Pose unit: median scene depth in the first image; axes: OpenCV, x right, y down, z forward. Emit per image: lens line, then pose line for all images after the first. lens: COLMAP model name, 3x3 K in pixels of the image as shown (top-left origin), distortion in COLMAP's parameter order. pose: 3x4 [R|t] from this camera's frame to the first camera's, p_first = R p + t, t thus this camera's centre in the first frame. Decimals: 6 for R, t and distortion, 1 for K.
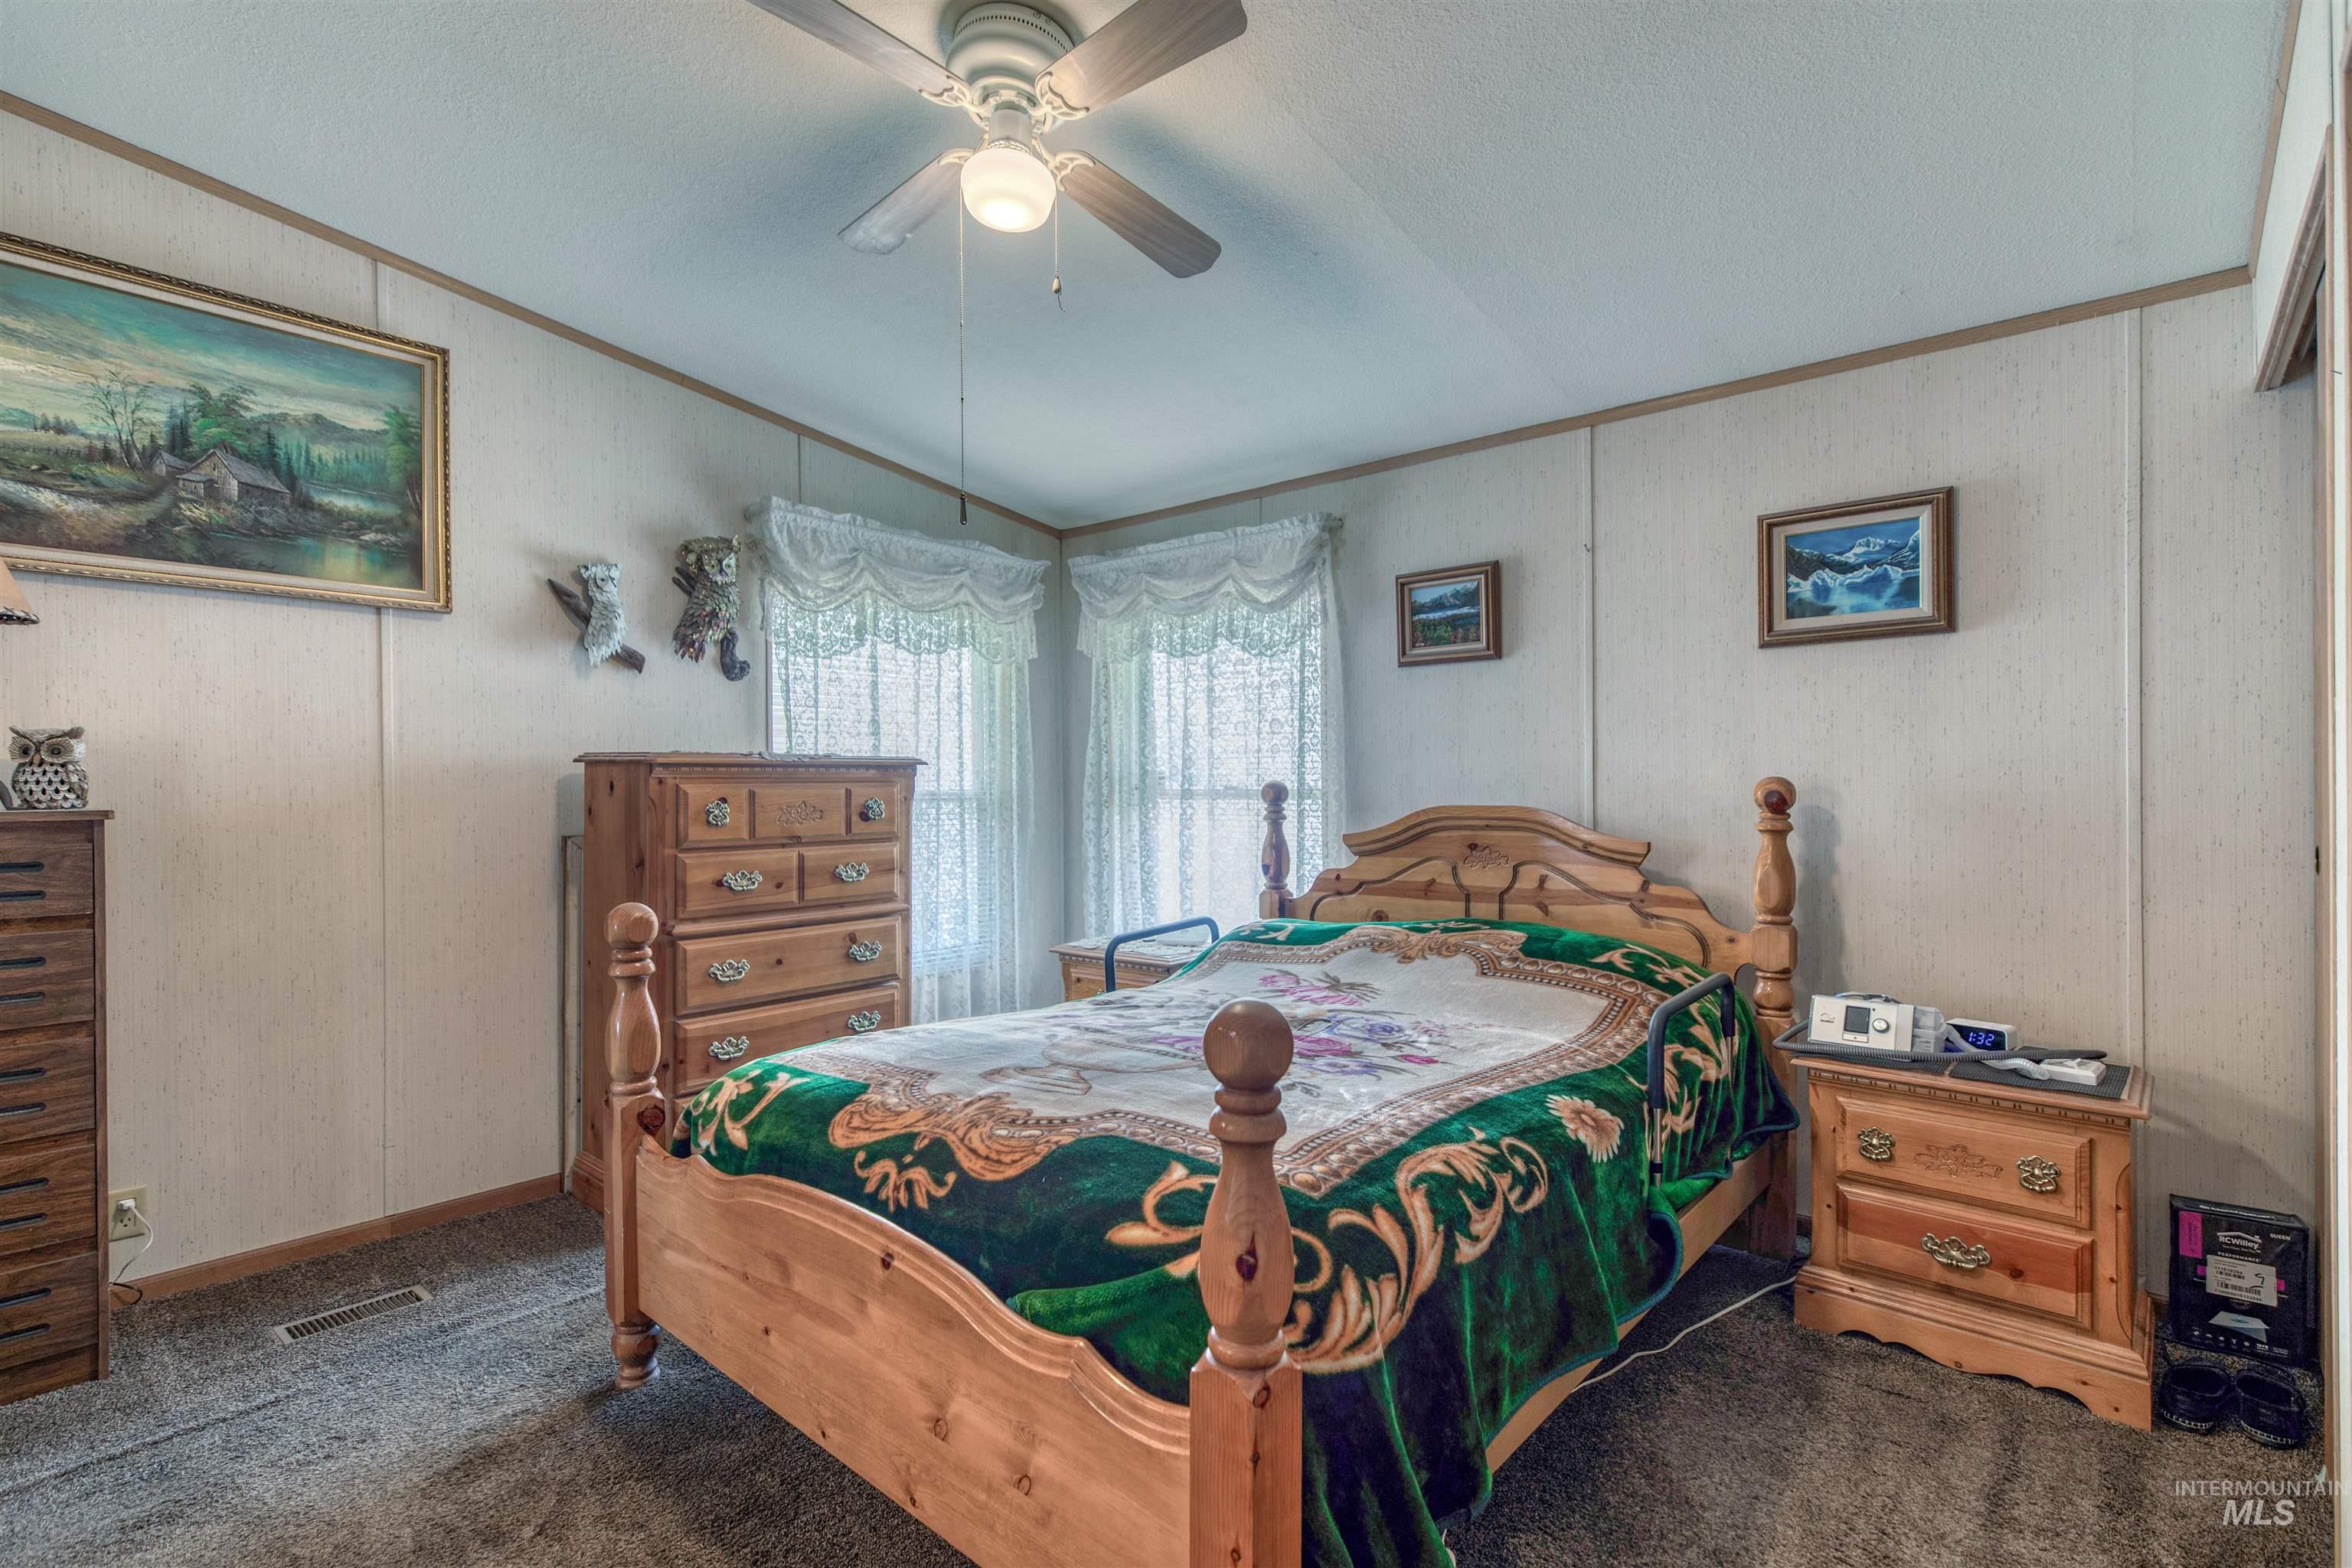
lens RADIAL K [[1102.9, 0, 1181.4], [0, 1102.9, 760.1], [0, 0, 1]] dist [0.000250, -0.000397]
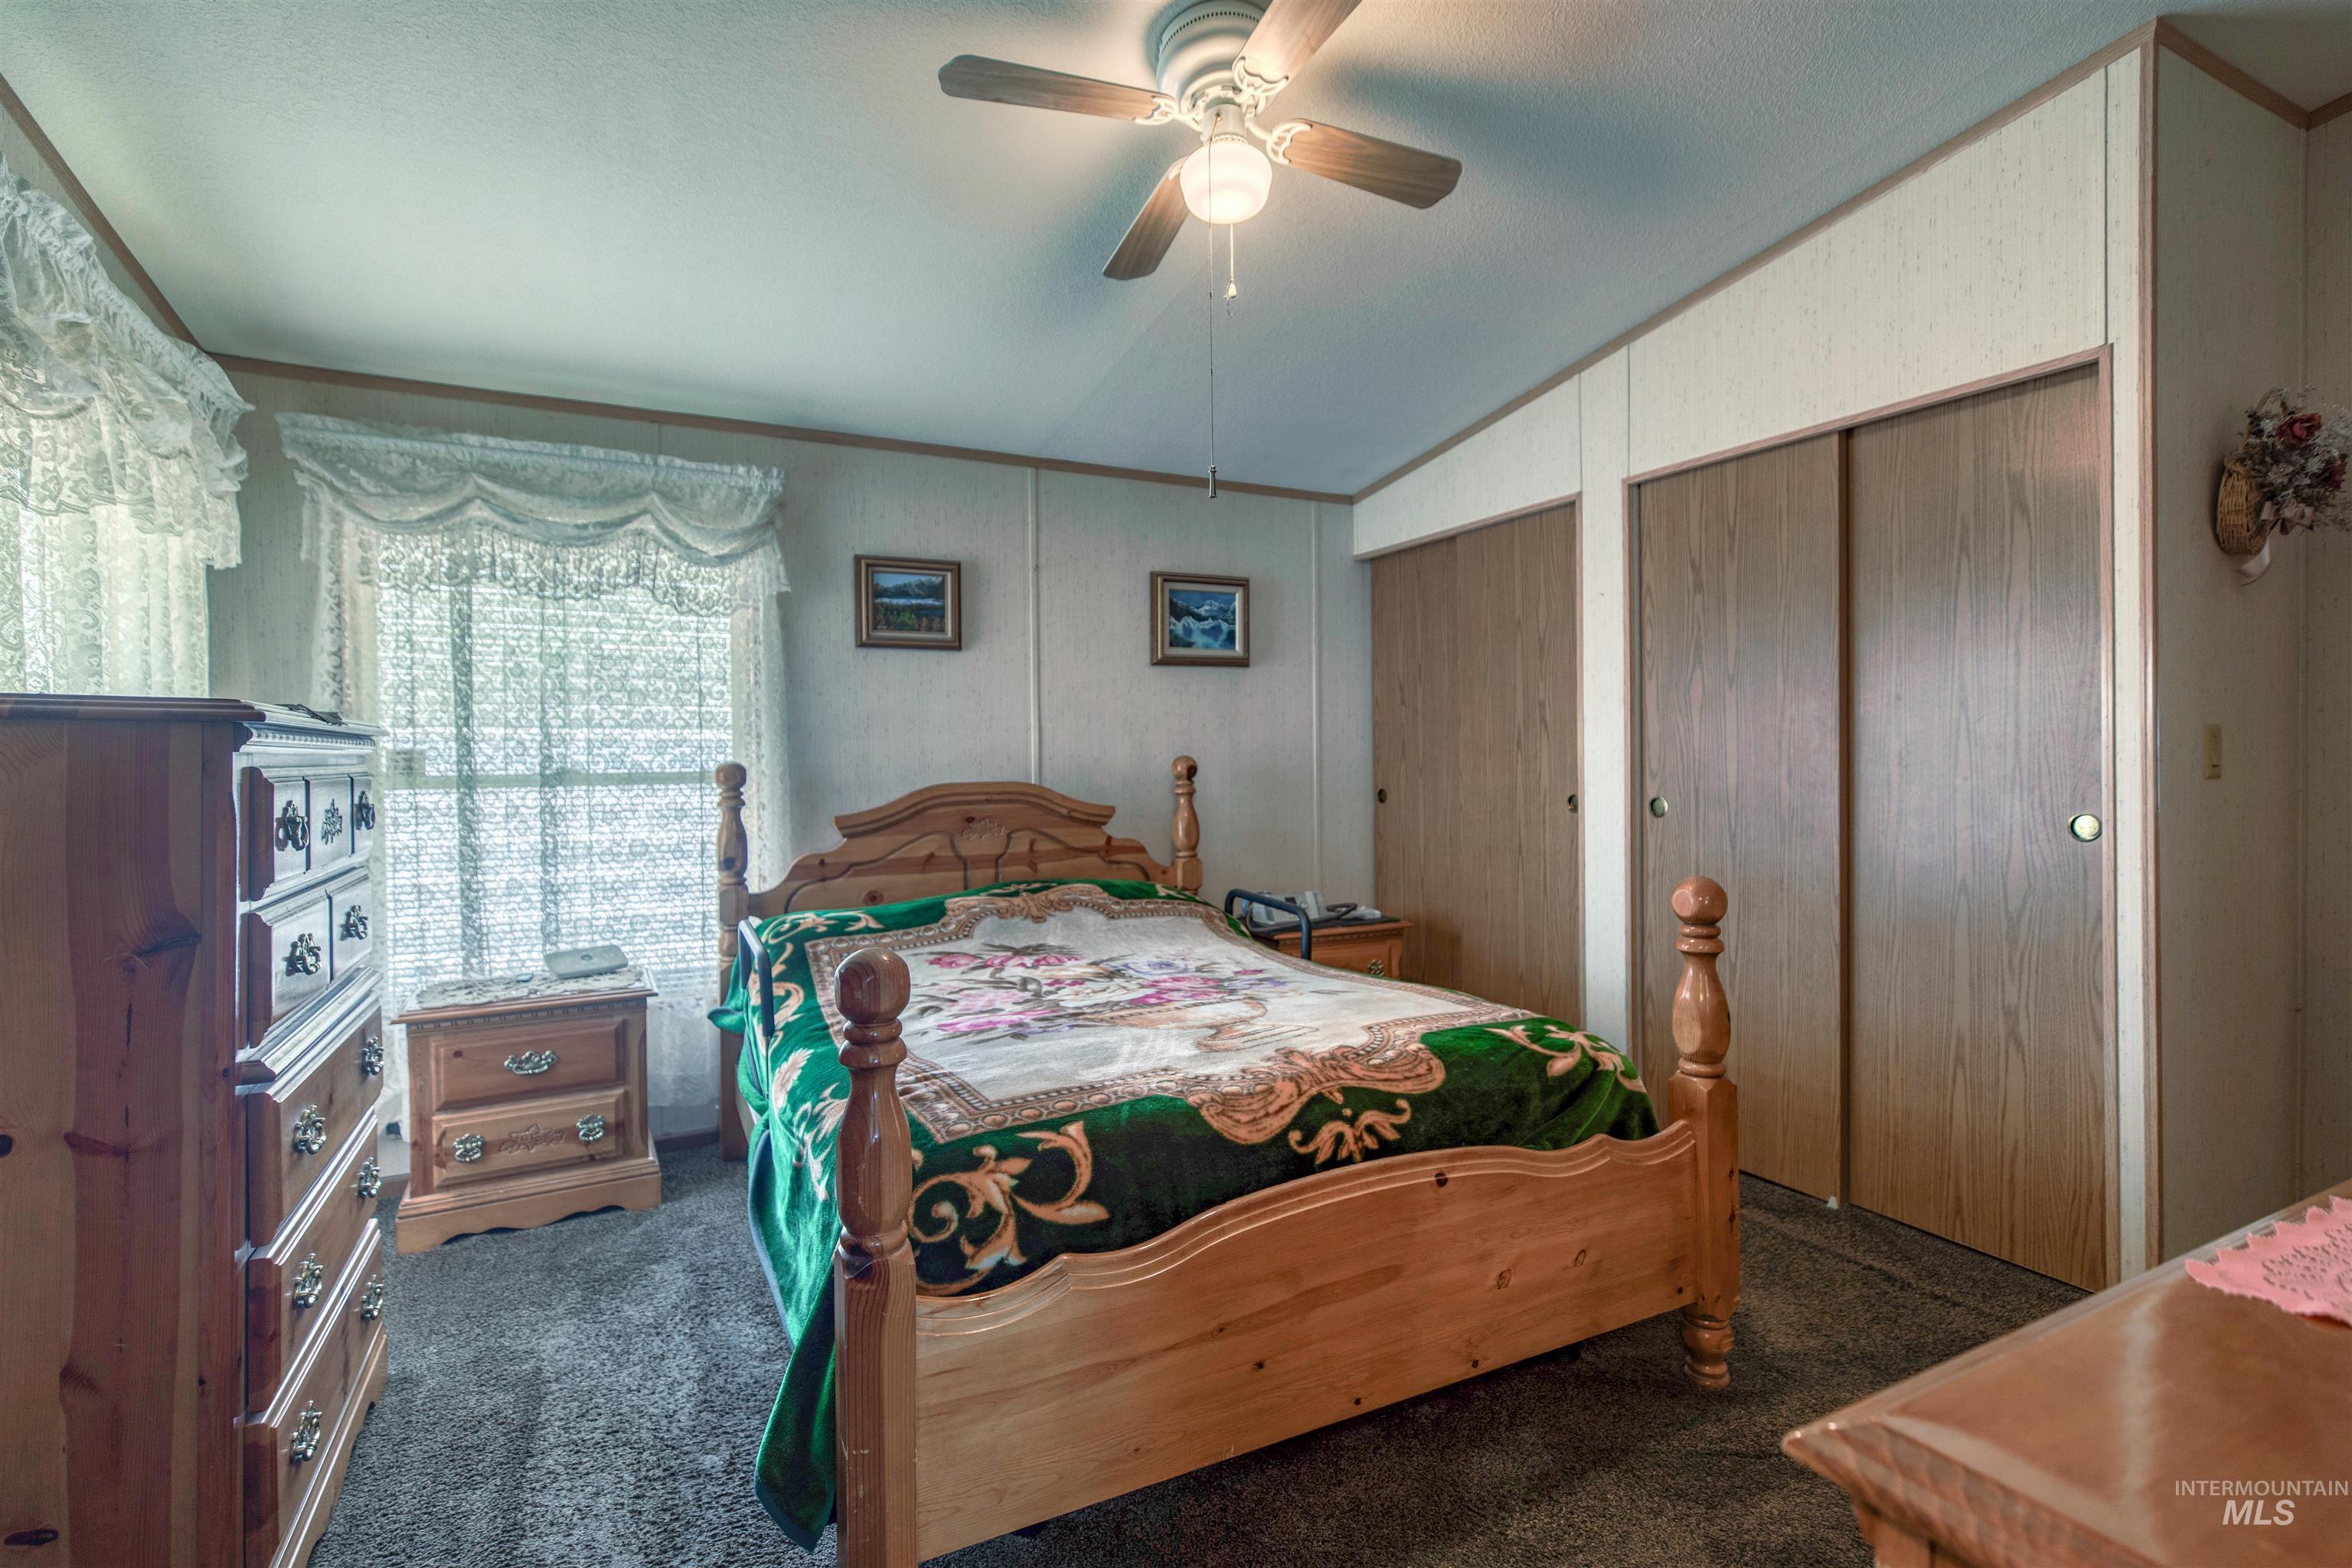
lens RADIAL K [[1076.7, 0, 1190.0], [0, 1076.7, 754.8], [0, 0, 1]] dist [0.003253, 0.000258]
pose [[0.372859, 0.003153, 0.927883, -0.655420], [-0.010658, 0.999943, 0.000885, 0.010107], [-0.927827, -0.010219, 0.372871, 0.393188]]
